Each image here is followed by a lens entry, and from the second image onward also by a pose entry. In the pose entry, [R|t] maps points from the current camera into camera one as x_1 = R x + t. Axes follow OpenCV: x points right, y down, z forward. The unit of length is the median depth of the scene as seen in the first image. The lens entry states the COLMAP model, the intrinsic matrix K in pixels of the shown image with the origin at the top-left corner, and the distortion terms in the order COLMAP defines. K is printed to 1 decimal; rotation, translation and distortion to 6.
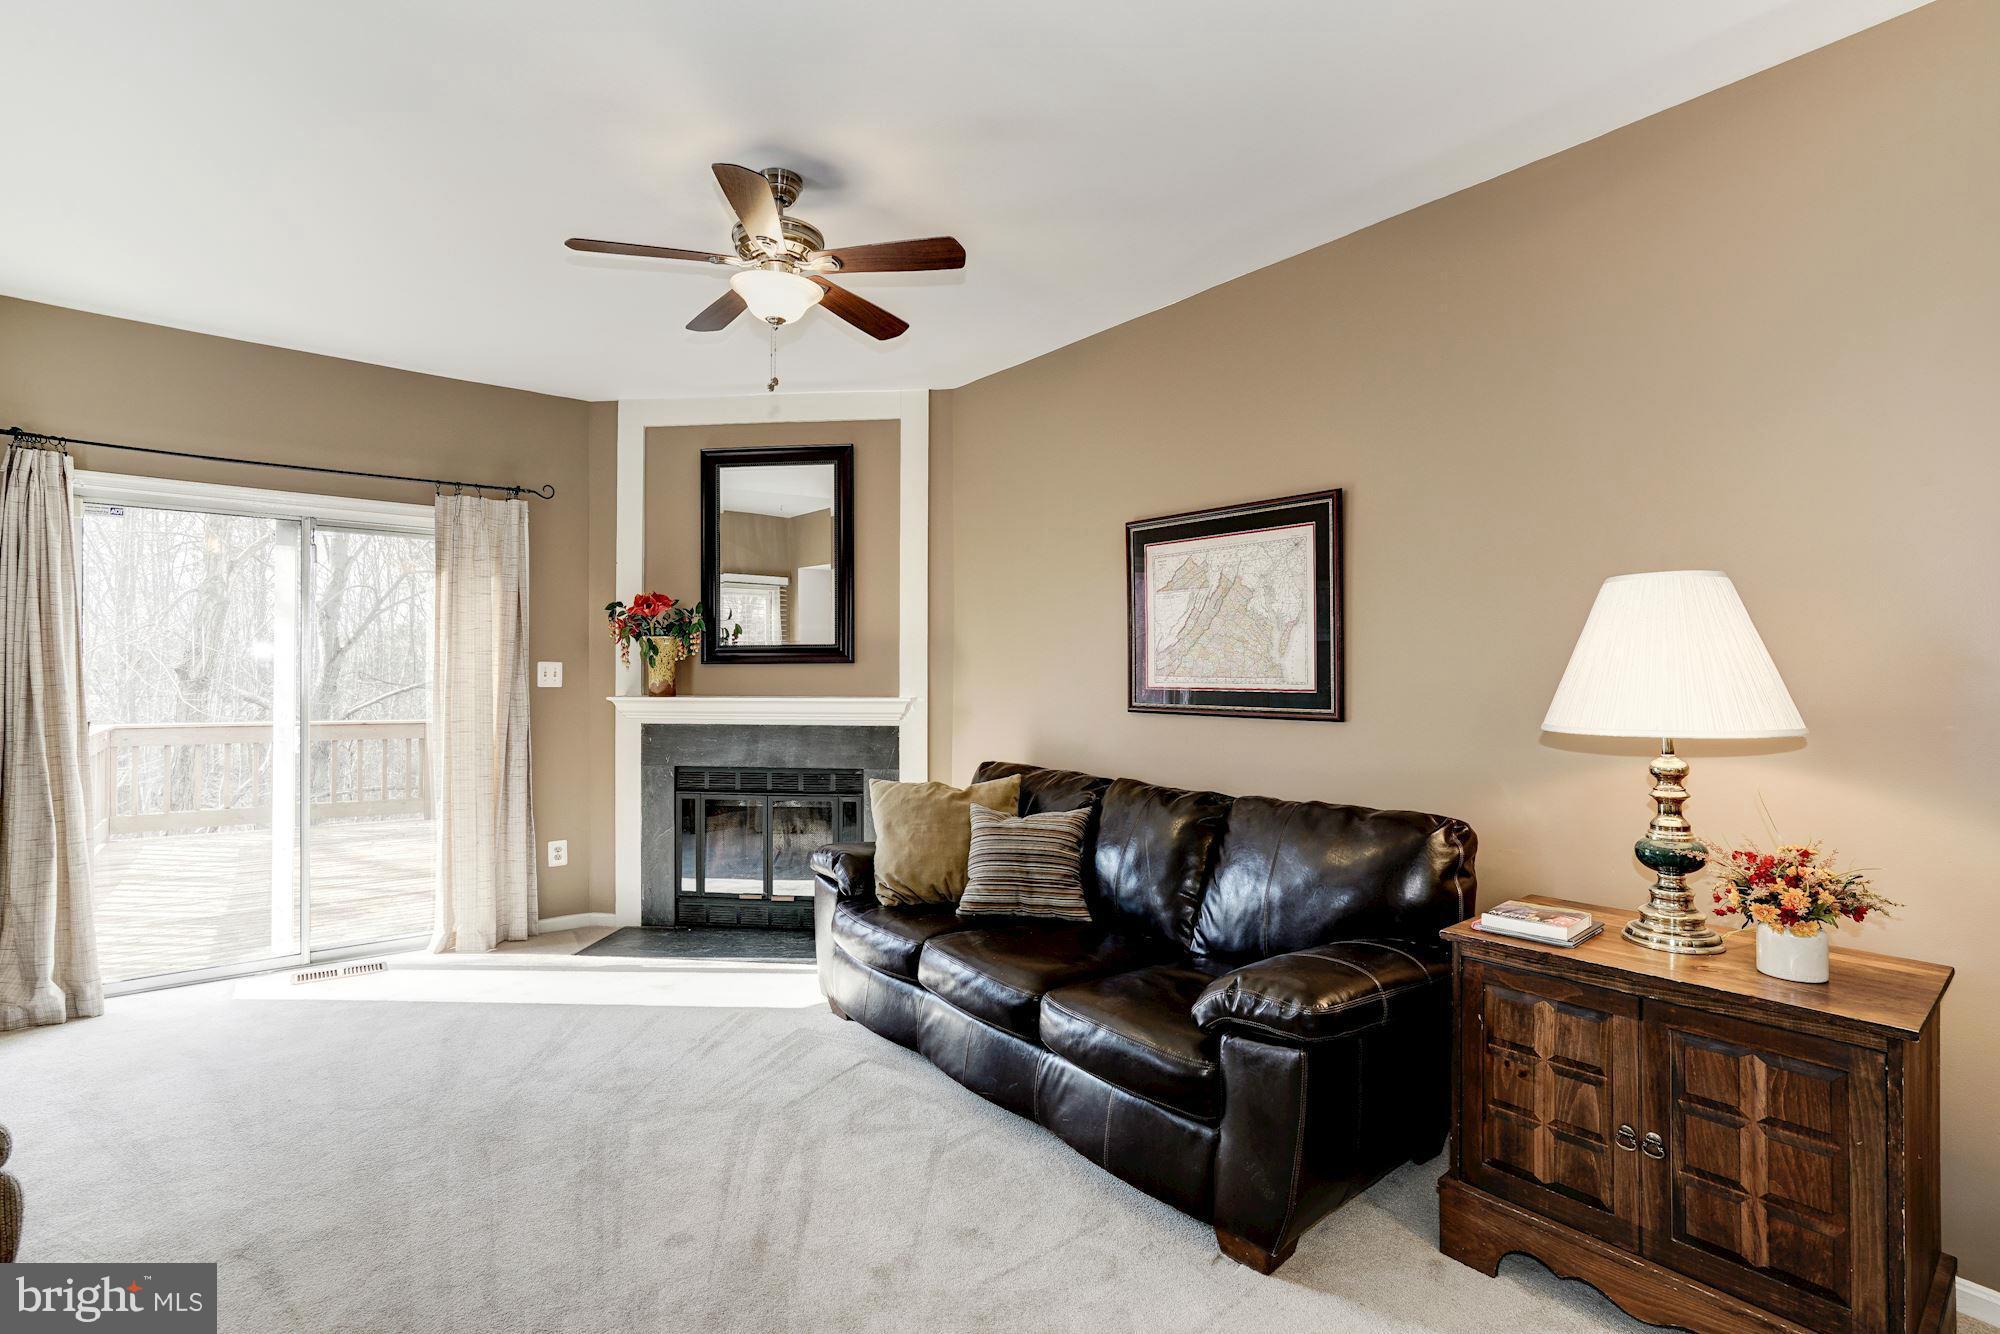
lens RADIAL K [[920.2, 0, 988.7], [0, 920.2, 676.8], [0, 0, 1]] dist [-0.040277, 0.003934]
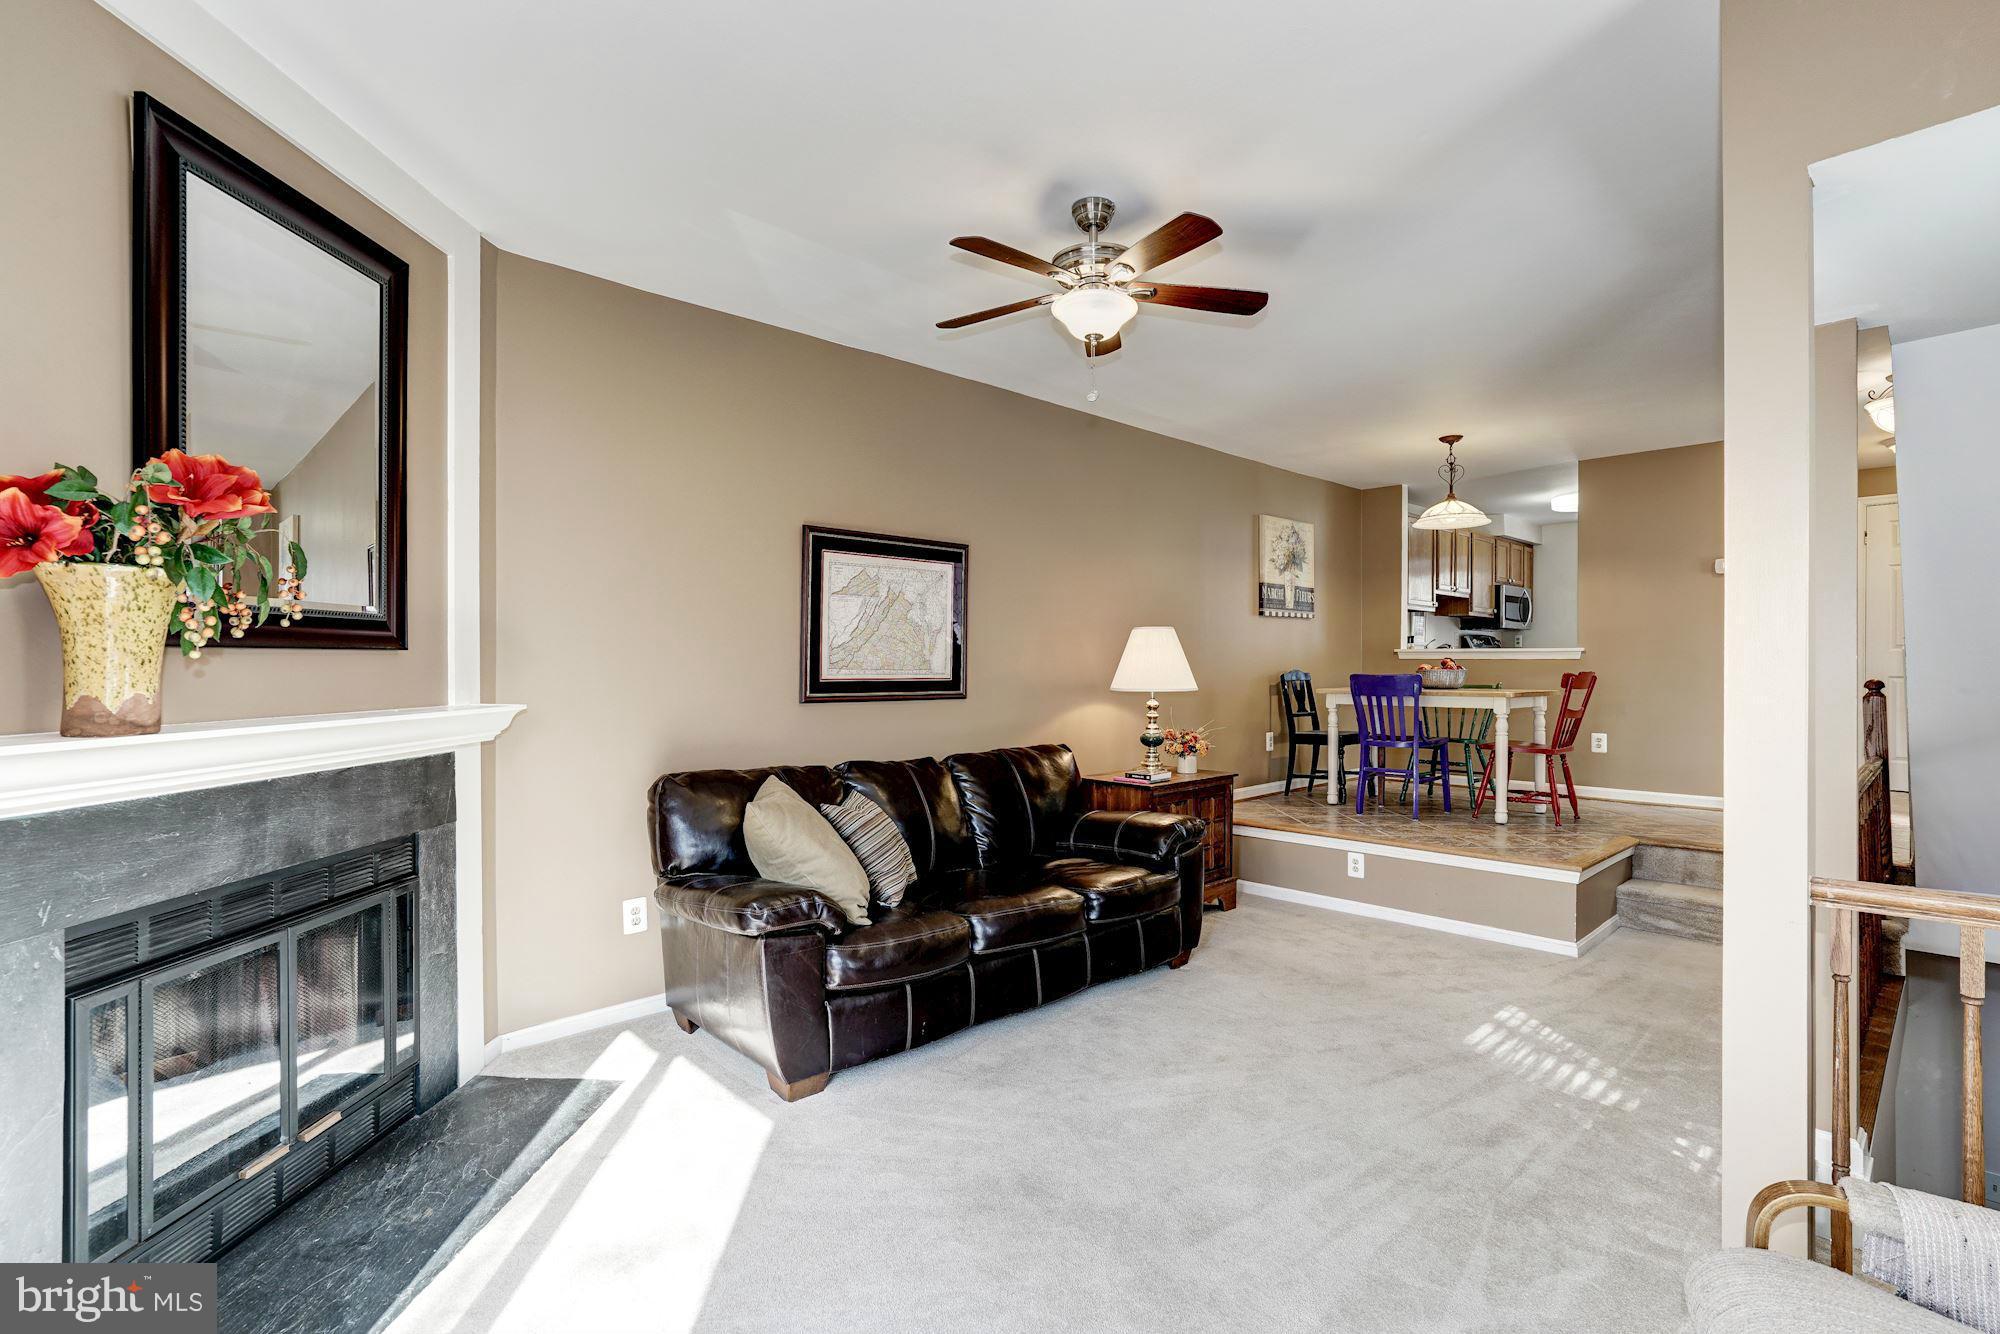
lens RADIAL K [[920.2, 0, 1000.8], [0, 920.2, 660.3], [0, 0, 1]] dist [-0.040277, 0.003934]
pose [[-0.079192, 0.007391, 0.996832, -0.830241], [0.004946, 0.999963, -0.007021, -0.002049], [-0.996847, 0.004374, -0.079226, 0.771613]]
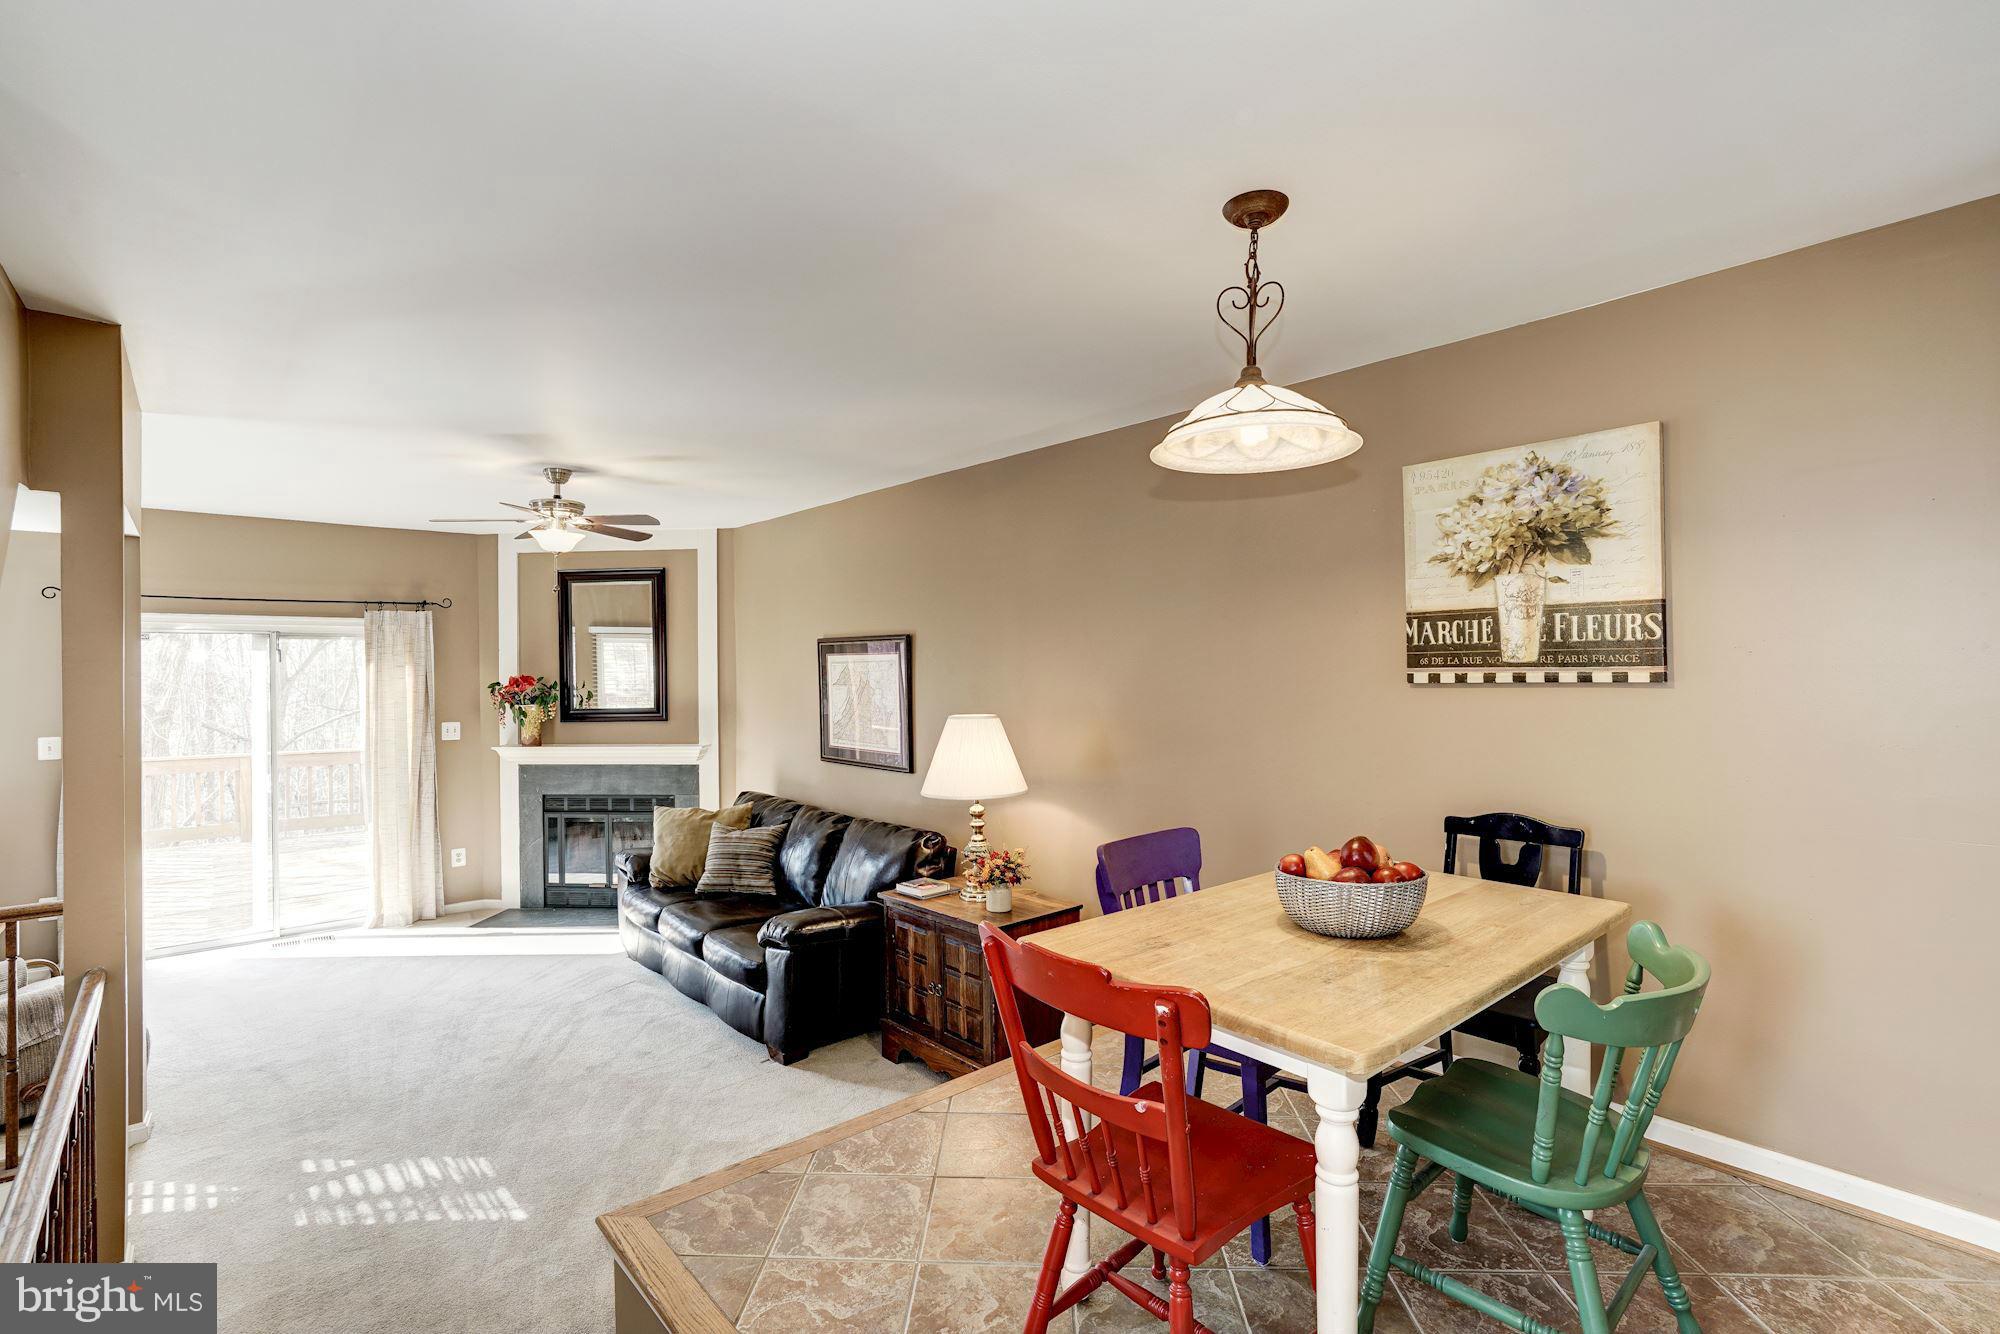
lens RADIAL K [[920.2, 0, 998.0], [0, 920.2, 667.1], [0, 0, 1]] dist [-0.040277, 0.003934]
pose [[0.998618, -0.012181, 0.051117, 0.335180], [0.012205, 0.999926, -0.000153, -0.104115], [-0.051111, 0.000777, 0.998693, -0.507568]]
